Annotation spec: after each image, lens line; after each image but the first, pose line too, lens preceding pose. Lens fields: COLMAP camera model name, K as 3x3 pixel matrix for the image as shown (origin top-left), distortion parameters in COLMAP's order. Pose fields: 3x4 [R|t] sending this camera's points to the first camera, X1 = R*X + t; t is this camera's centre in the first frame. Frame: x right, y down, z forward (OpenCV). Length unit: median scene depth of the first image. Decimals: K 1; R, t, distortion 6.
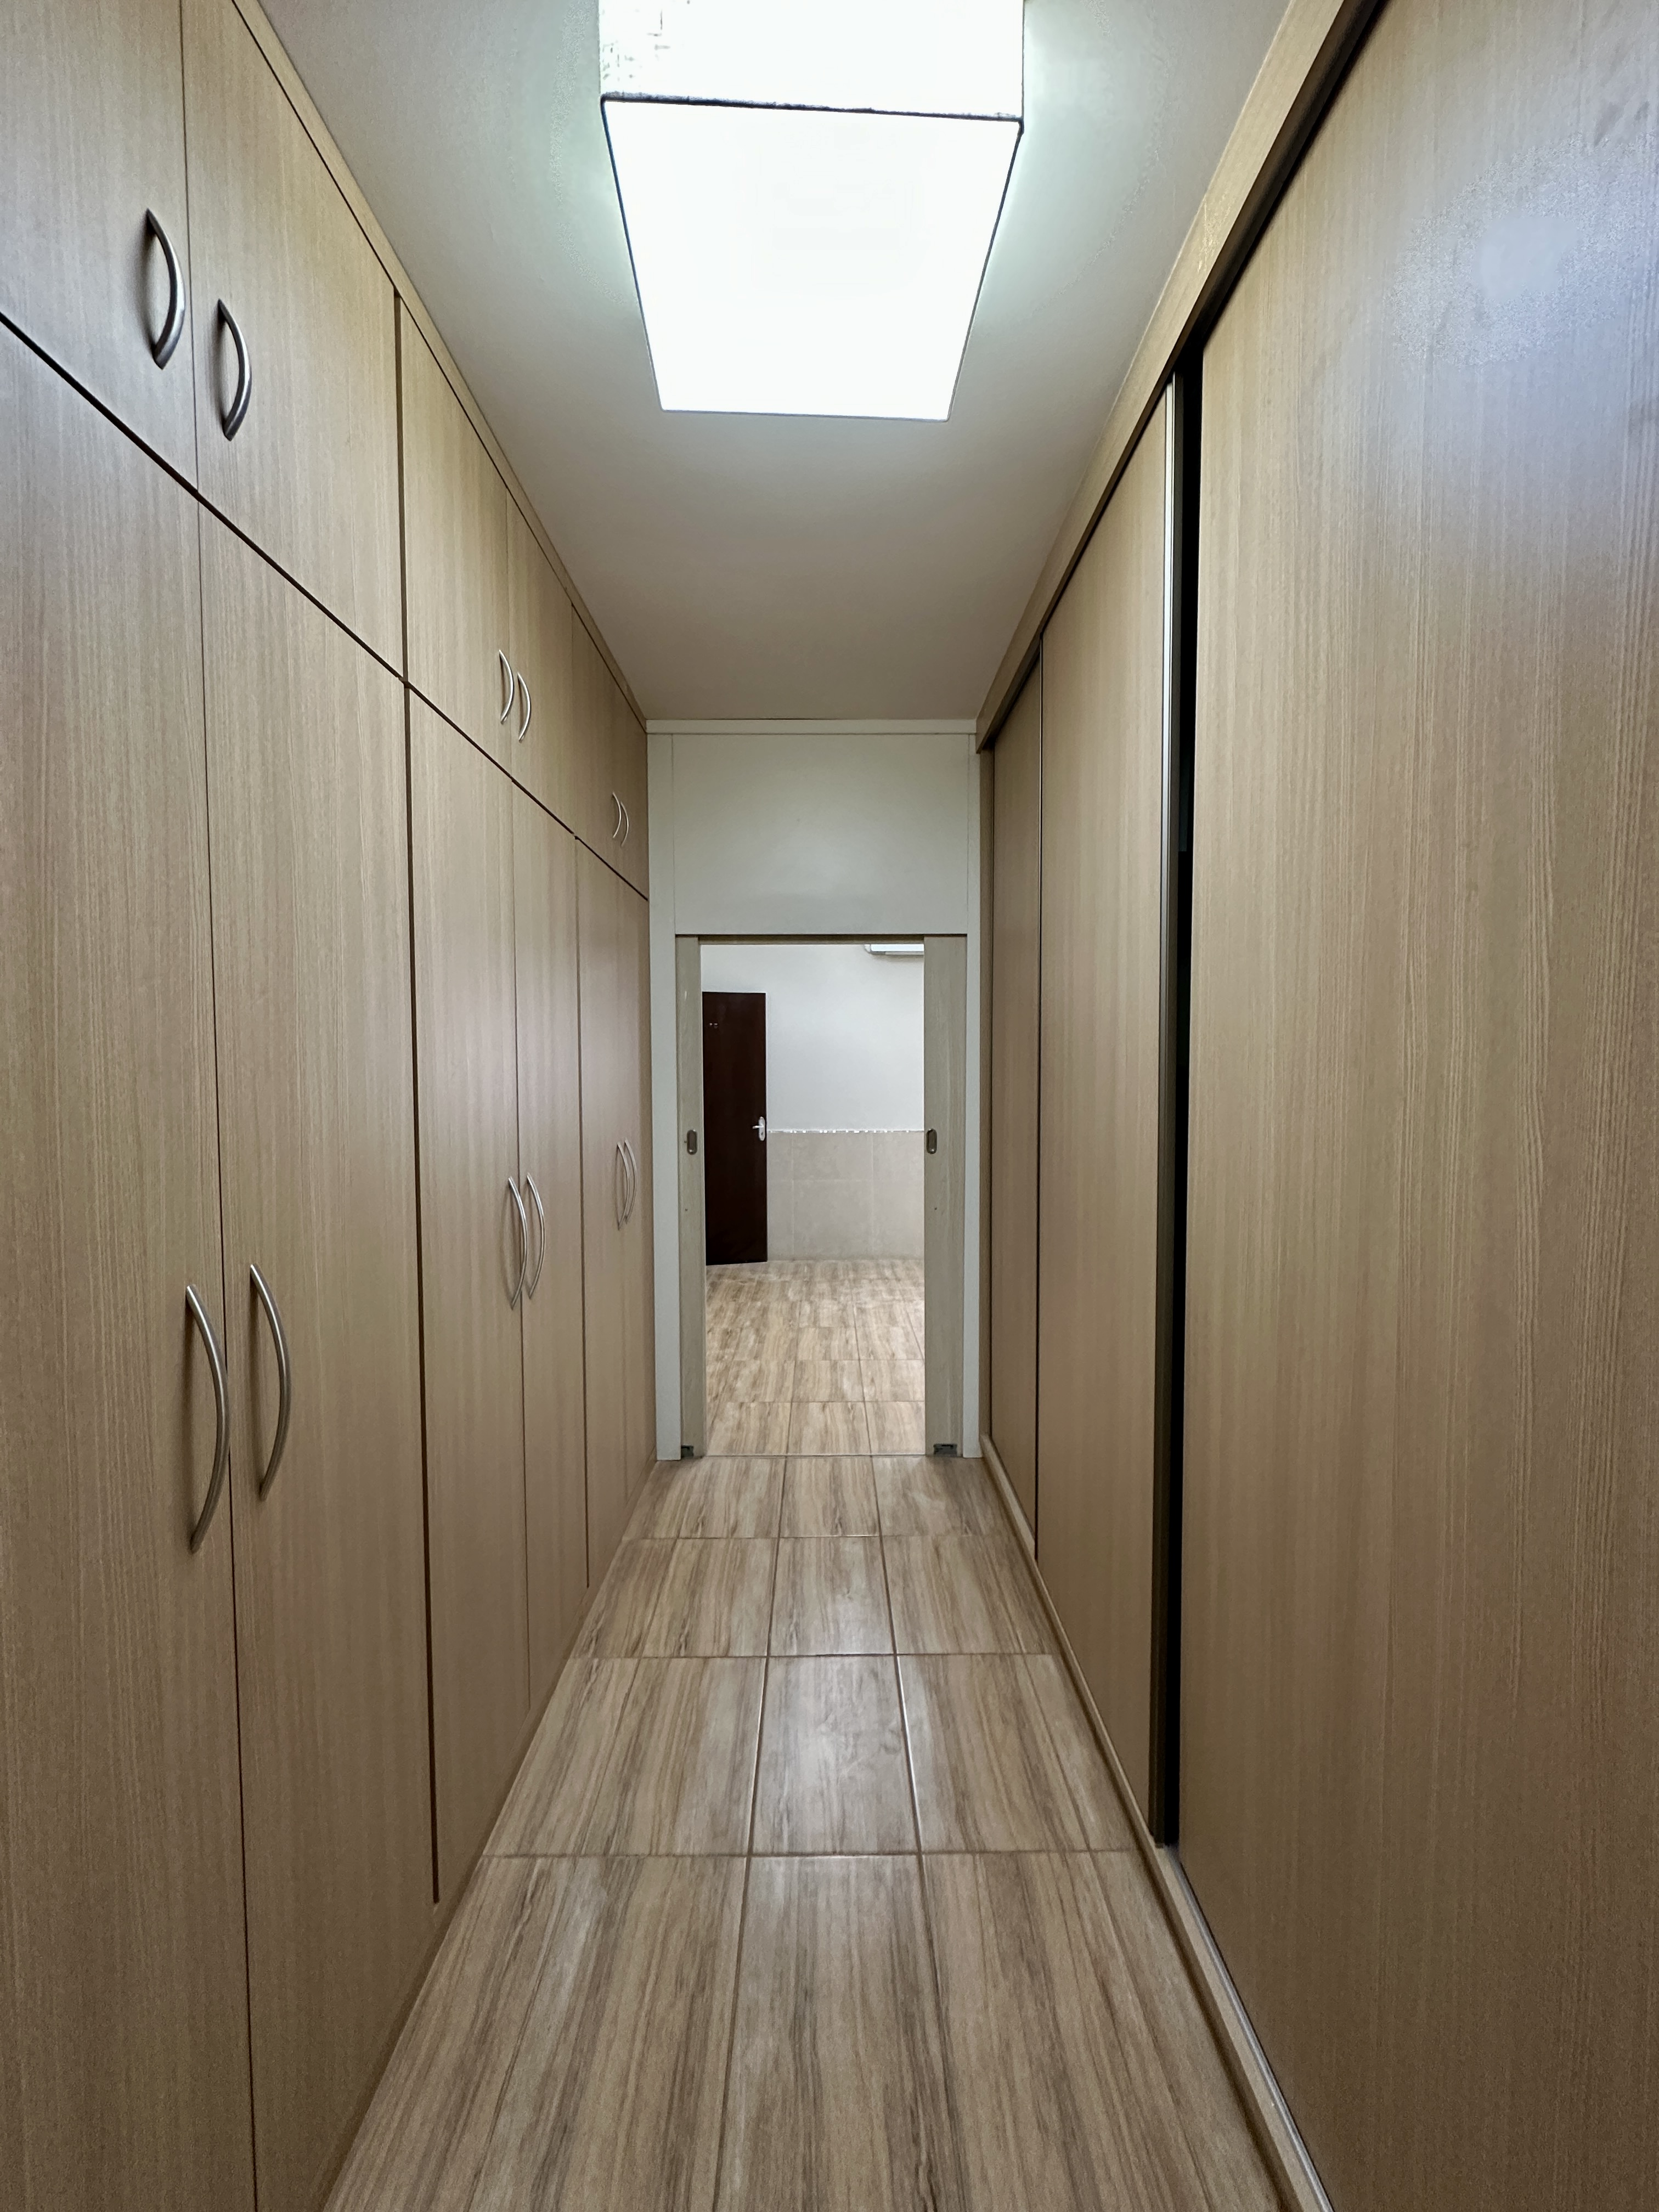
lens RADIAL K [[879.9, 0, 838.2], [0, 879.9, 1107.5], [0, 0, 1]] dist [0.001664, -0.000014]
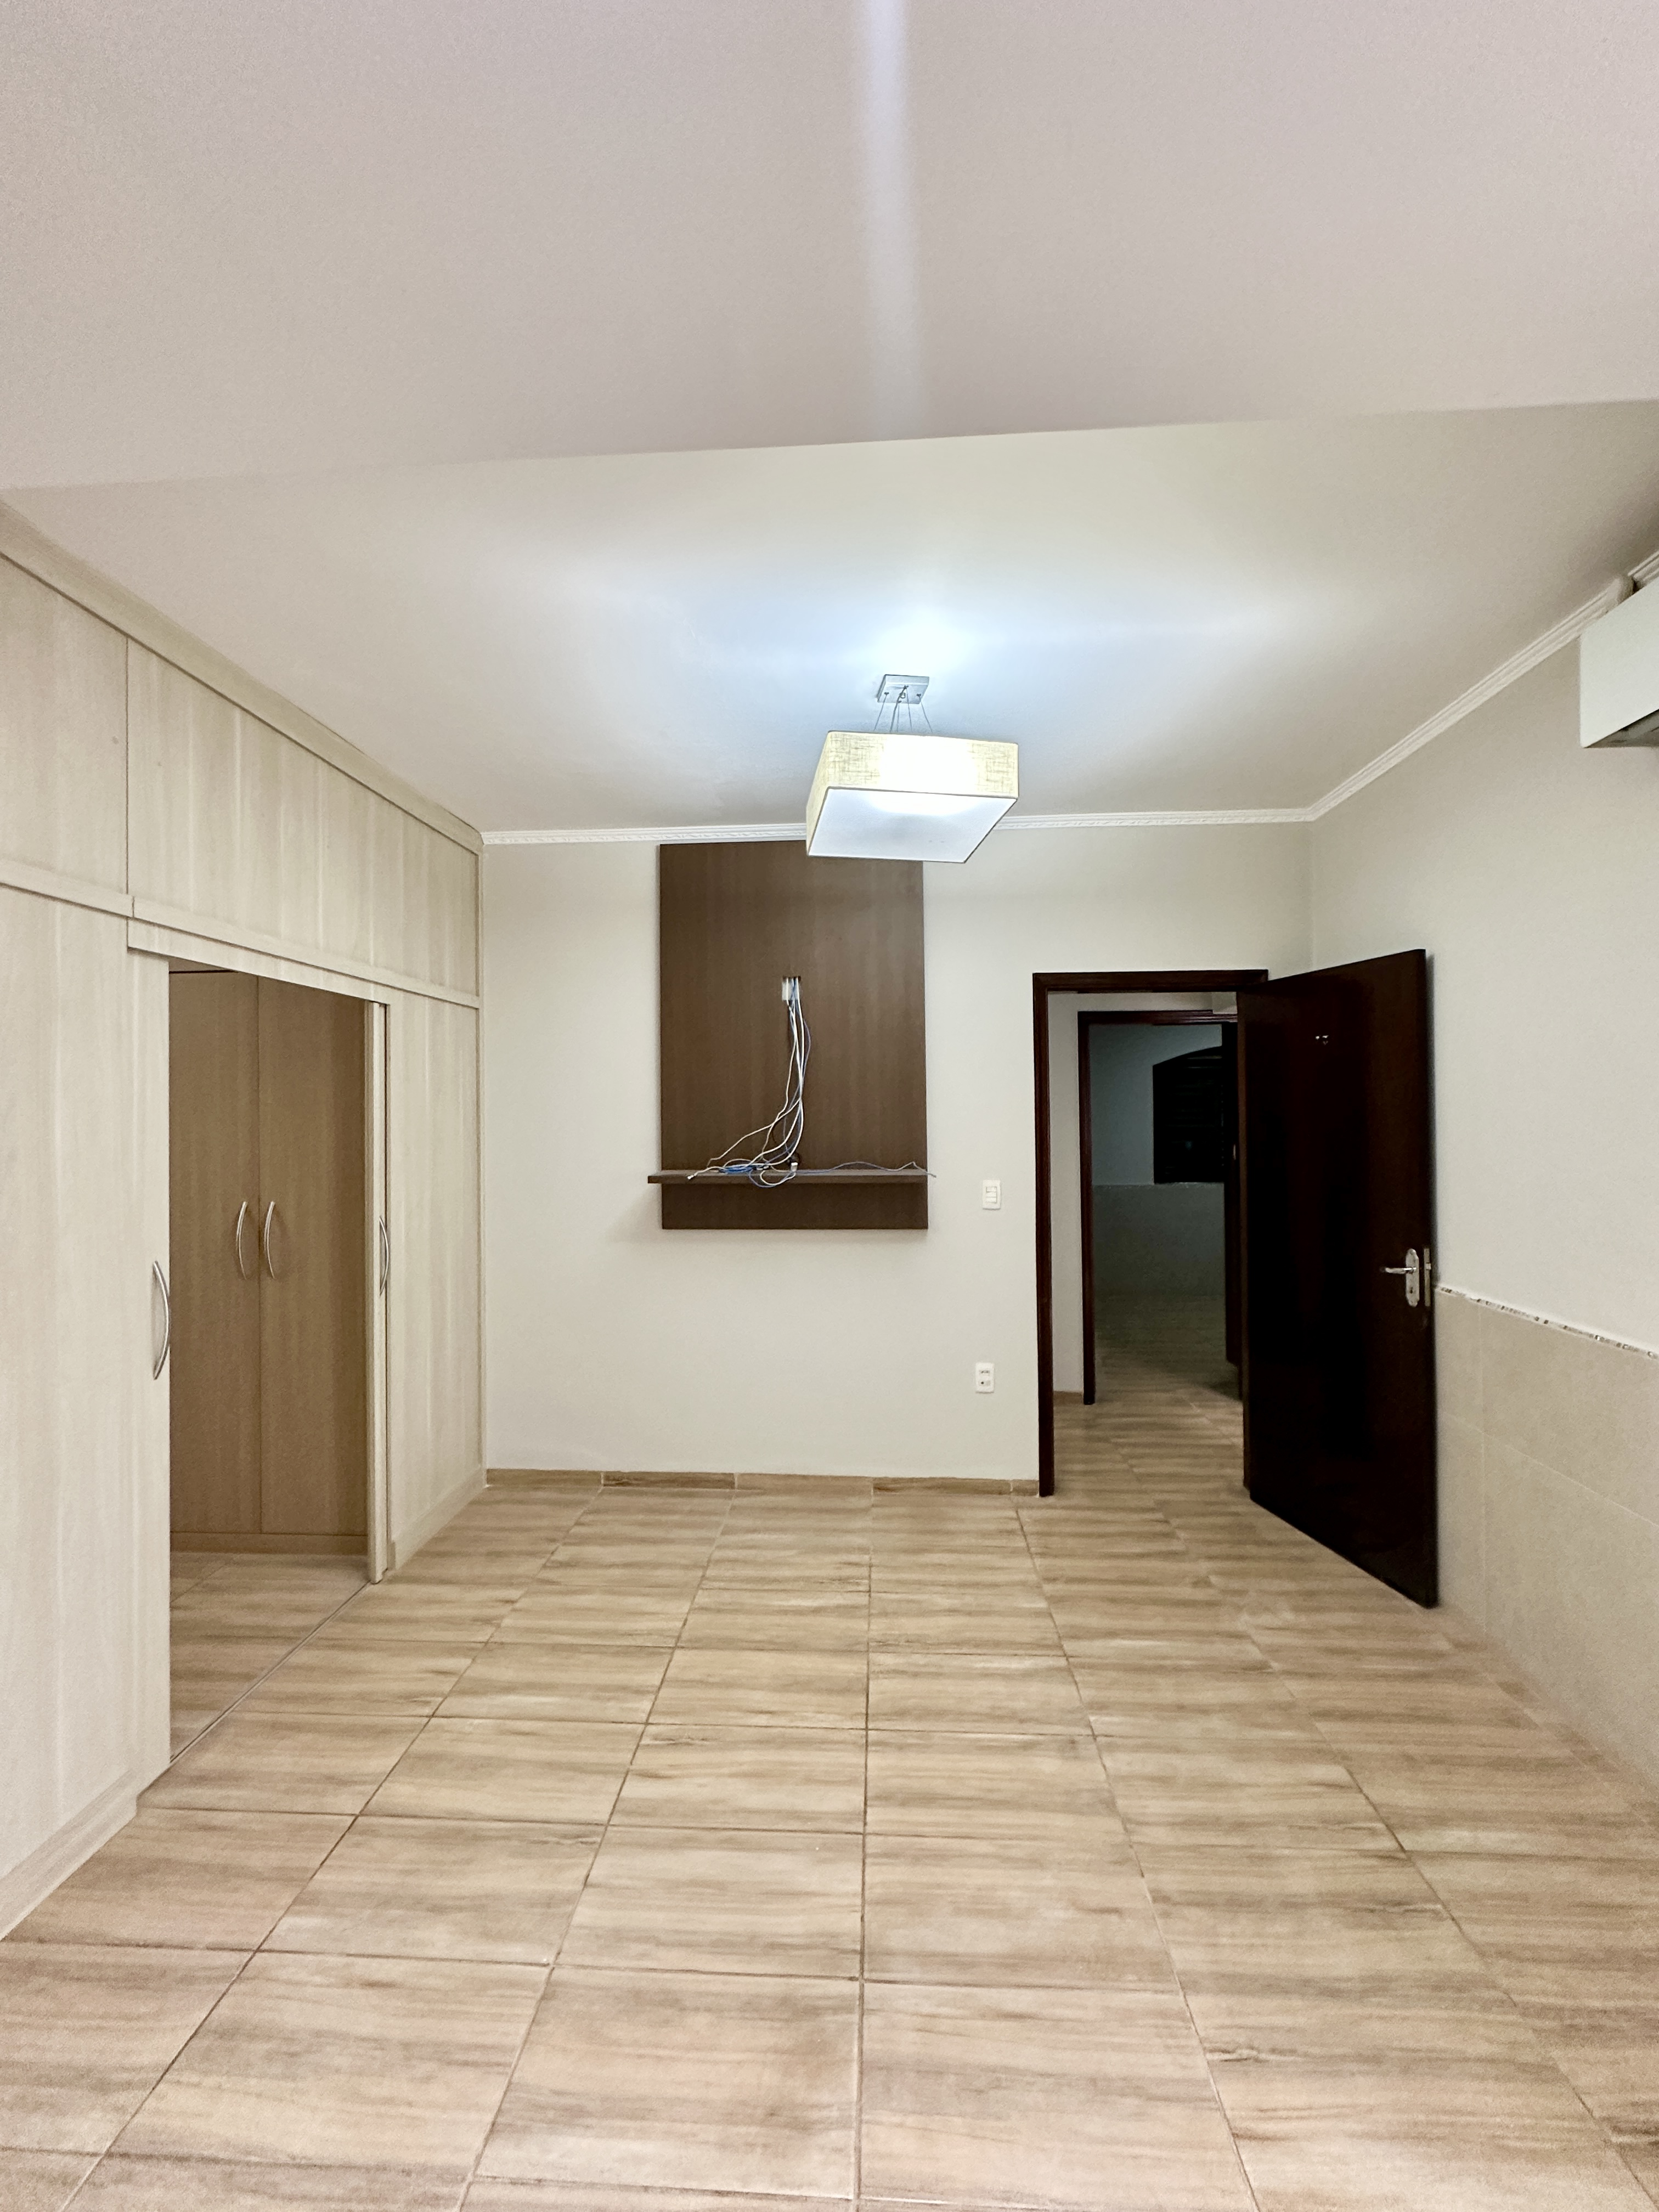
lens RADIAL K [[879.9, 0, 838.2], [0, 879.9, 1107.5], [0, 0, 1]] dist [0.001664, -0.000014]
pose [[-0.077113, -0.012866, -0.996939, 0.542131], [-0.030399, 0.999482, -0.010548, -0.066473], [0.996559, 0.029493, -0.077464, 1.179576]]
